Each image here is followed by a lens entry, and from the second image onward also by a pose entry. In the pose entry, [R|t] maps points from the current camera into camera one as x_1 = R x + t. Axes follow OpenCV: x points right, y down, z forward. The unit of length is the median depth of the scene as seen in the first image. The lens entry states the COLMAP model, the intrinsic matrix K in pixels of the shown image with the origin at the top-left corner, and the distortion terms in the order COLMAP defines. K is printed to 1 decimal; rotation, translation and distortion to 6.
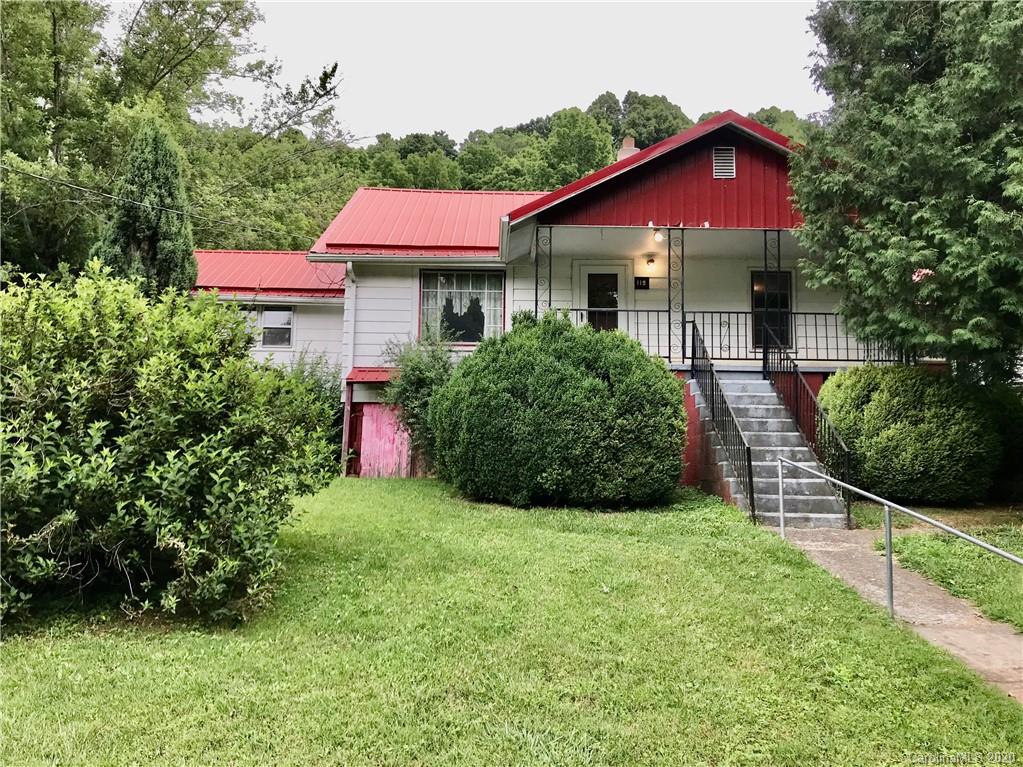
lens RADIAL K [[882.3, 0, 494.7], [0, 882.3, 408.2], [0, 0, 1]] dist [0.009091, 0.000528]
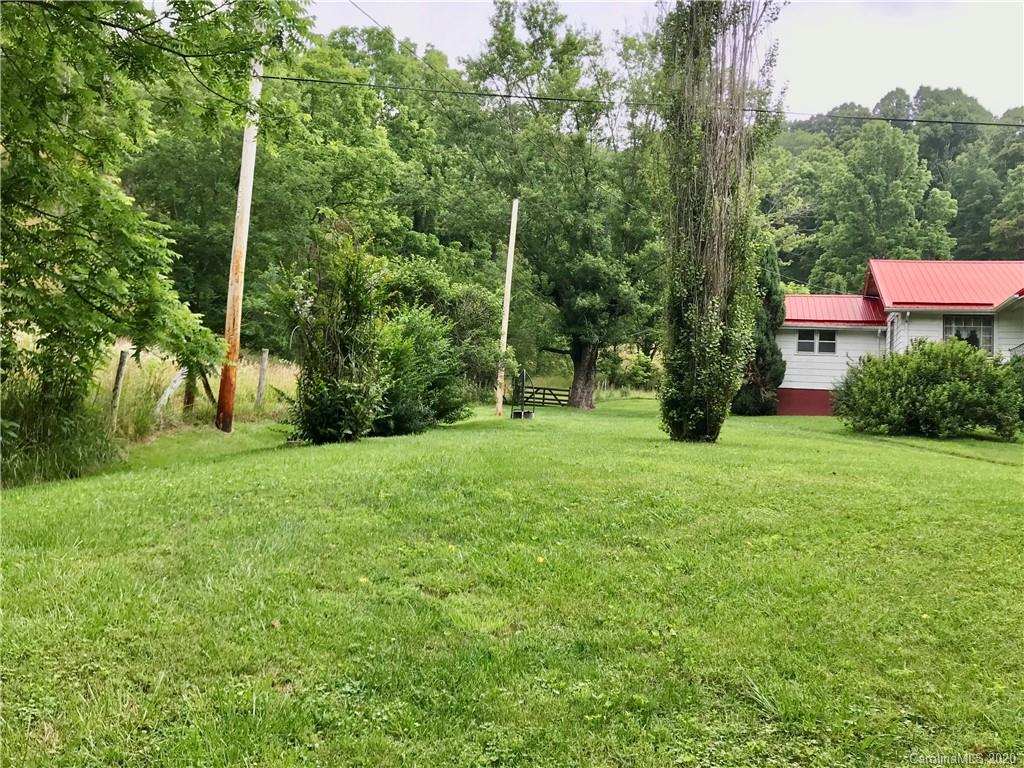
lens RADIAL K [[938.3, 0, 511.5], [0, 938.3, 379.3], [0, 0, 1]] dist [0.064339, -0.090115]
pose [[0.975205, 0.022525, -0.220153, -0.623010], [-0.028883, 0.999252, -0.025702, 0.067023], [0.219409, 0.031423, 0.975127, -1.355979]]
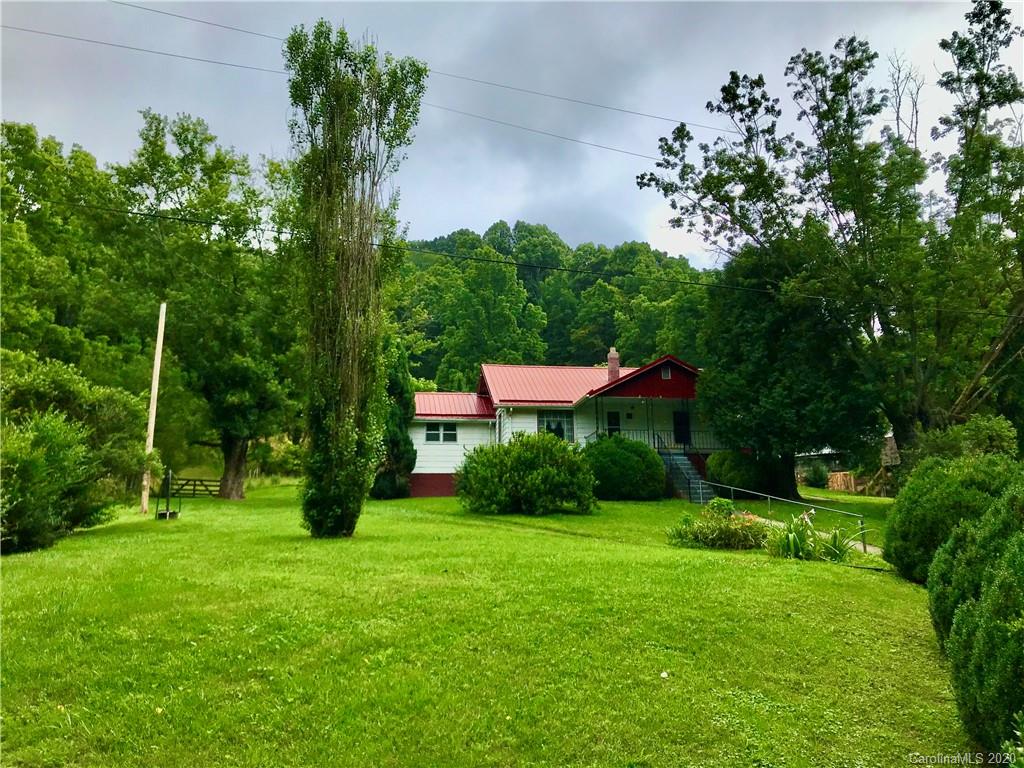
lens RADIAL K [[839.3, 0, 506.7], [0, 839.3, 380.6], [0, 0, 1]] dist [0.033513, -0.032273]
pose [[0.986750, 0.005638, 0.162152, -0.610718], [0.014501, 0.992333, -0.122743, 0.041363], [-0.161601, 0.123468, 0.979102, -1.356502]]
